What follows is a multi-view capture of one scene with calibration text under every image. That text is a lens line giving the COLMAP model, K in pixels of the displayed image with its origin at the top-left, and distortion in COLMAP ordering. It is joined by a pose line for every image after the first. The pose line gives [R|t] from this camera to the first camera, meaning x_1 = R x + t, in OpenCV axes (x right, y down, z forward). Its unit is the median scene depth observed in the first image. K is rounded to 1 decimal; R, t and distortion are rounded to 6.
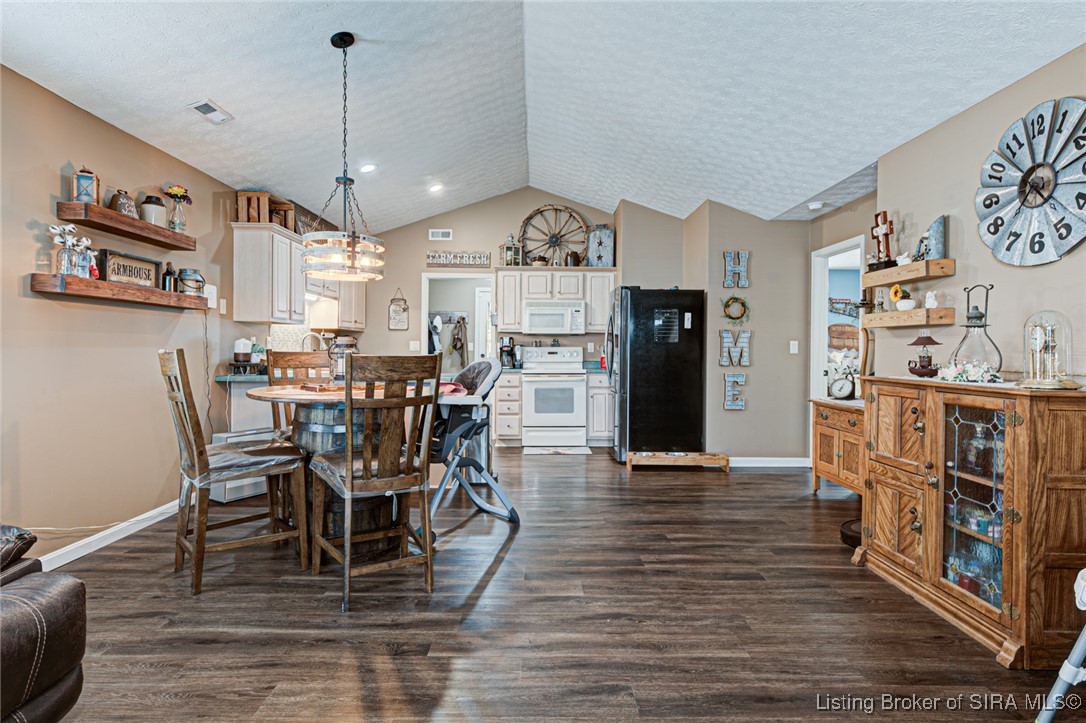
lens RADIAL K [[584.5, 0, 538.8], [0, 584.5, 351.9], [0, 0, 1]] dist [0.015832, -0.000307]
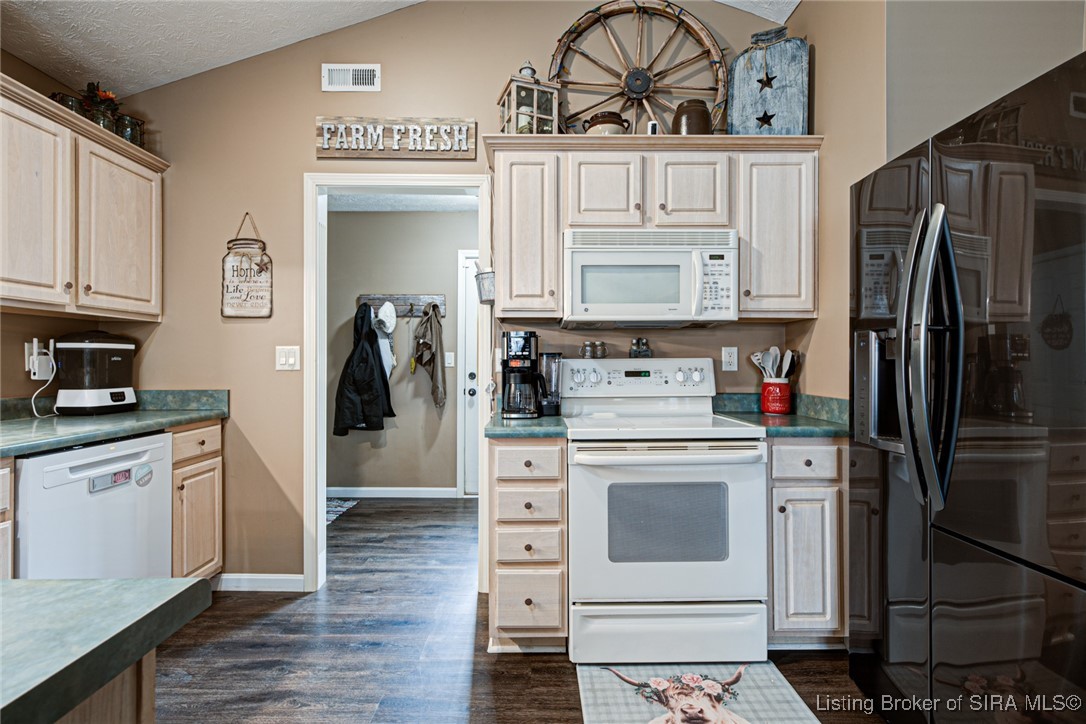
lens RADIAL K [[490.4, 0, 539.8], [0, 490.4, 363.7], [0, 0, 1]] dist [0.005445, -0.002050]
pose [[0.999972, -0.006826, 0.003151, -0.053788], [0.006829, 0.999976, -0.000894, -0.006129], [-0.003145, 0.000915, 0.999995, 0.854655]]
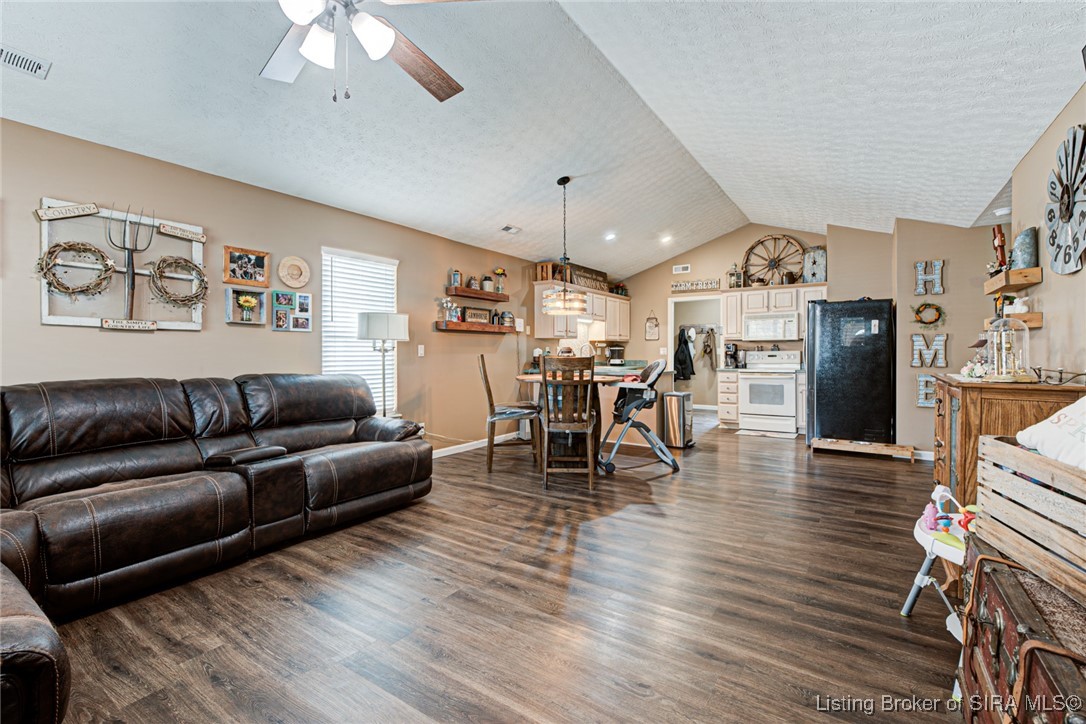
lens RADIAL K [[490.4, 0, 535.5], [0, 490.4, 352.0], [0, 0, 1]] dist [0.005445, -0.002050]
pose [[0.821345, -0.008826, -0.570363, 0.256965], [0.003844, 0.999943, -0.009938, 0.002112], [0.570419, 0.005970, 0.821332, -0.156446]]
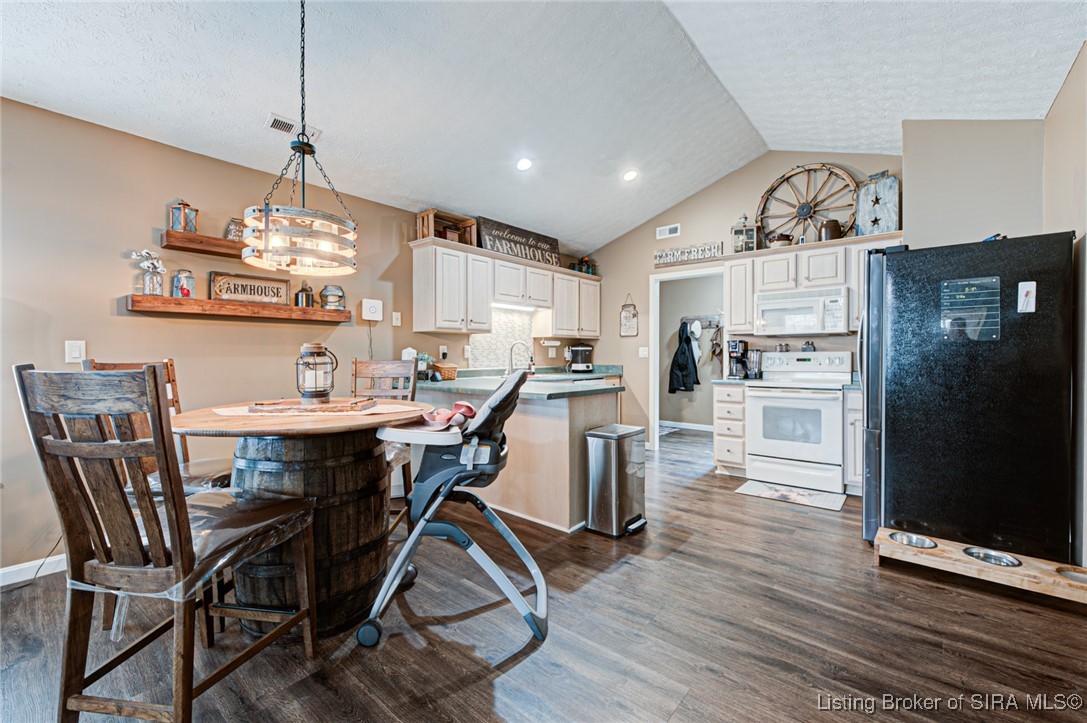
lens RADIAL K [[449.0, 0, 551.5], [0, 449.0, 356.8], [0, 0, 1]] dist [-0.007231, 0.000720]
pose [[0.766262, -0.004554, -0.642513, 0.186187], [0.003768, 0.999990, -0.002594, -0.002126], [0.642518, -0.000433, 0.766271, 0.435916]]
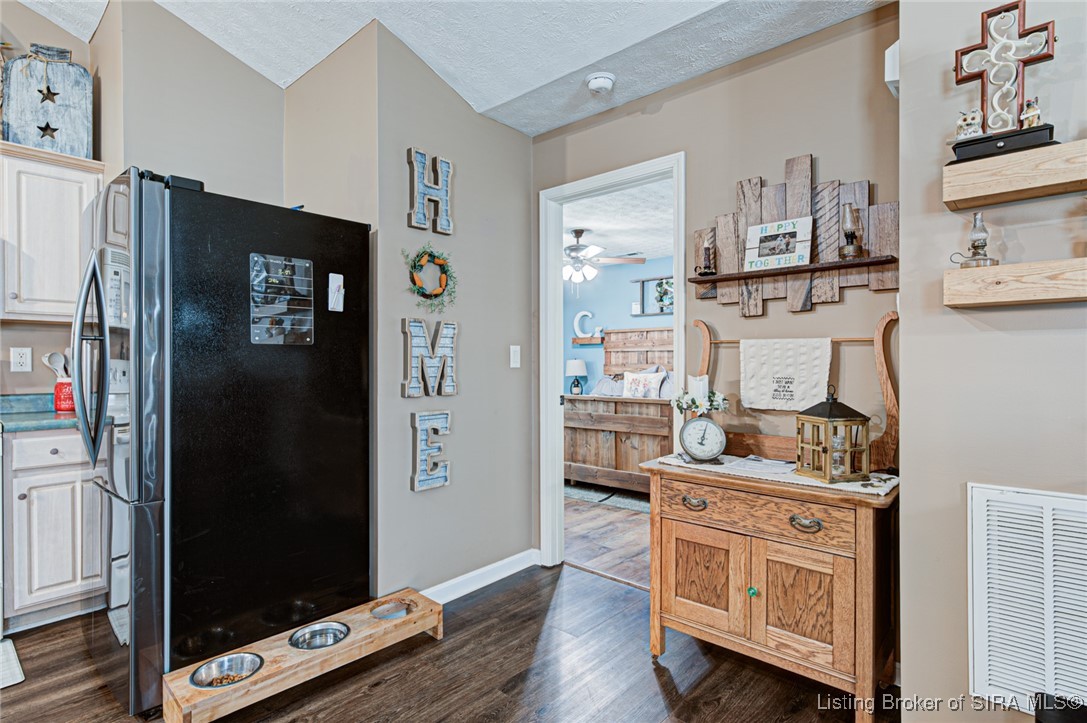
lens RADIAL K [[554.6, 0, 544.9], [0, 554.6, 362.9], [0, 0, 1]] dist [0.002423, 0.003256]
pose [[0.675985, -0.010523, 0.736840, 0.065270], [0.010569, 0.999934, 0.004584, -0.004172], [-0.736840, 0.004688, 0.676051, 0.625321]]
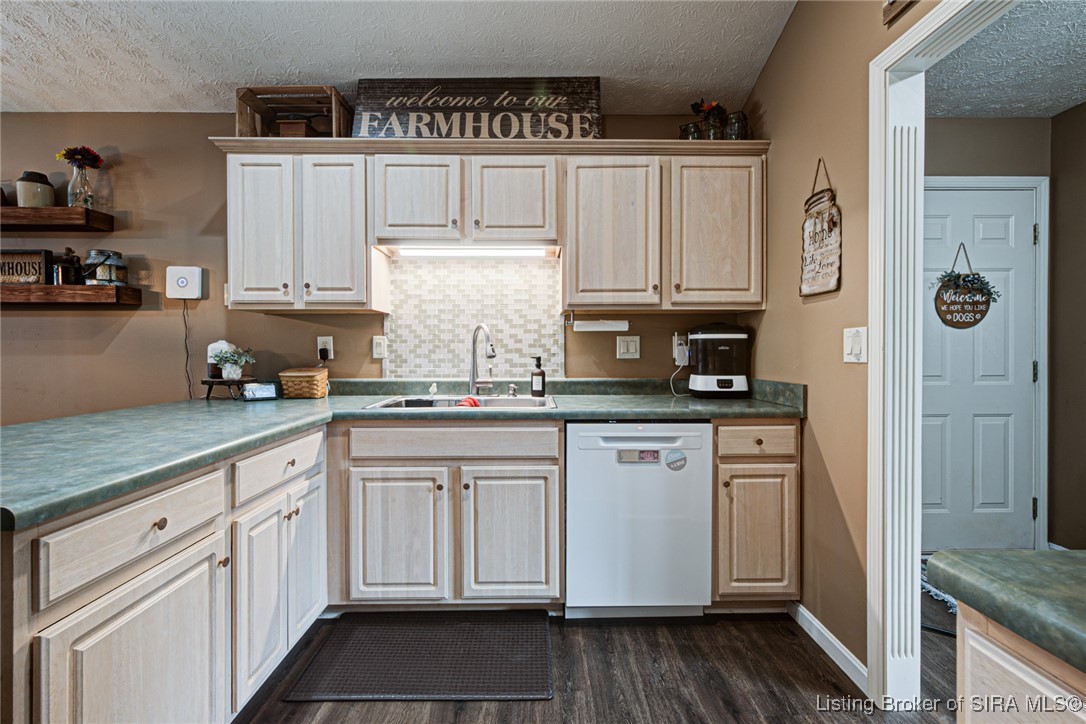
lens RADIAL K [[472.6, 0, 541.3], [0, 472.6, 354.5], [0, 0, 1]] dist [-0.004478, 0.001699]
pose [[0.009763, 0.000567, -0.999952, 0.011045], [-0.002549, 0.999997, 0.000542, -0.006993], [0.999949, 0.002543, 0.009764, 1.093008]]
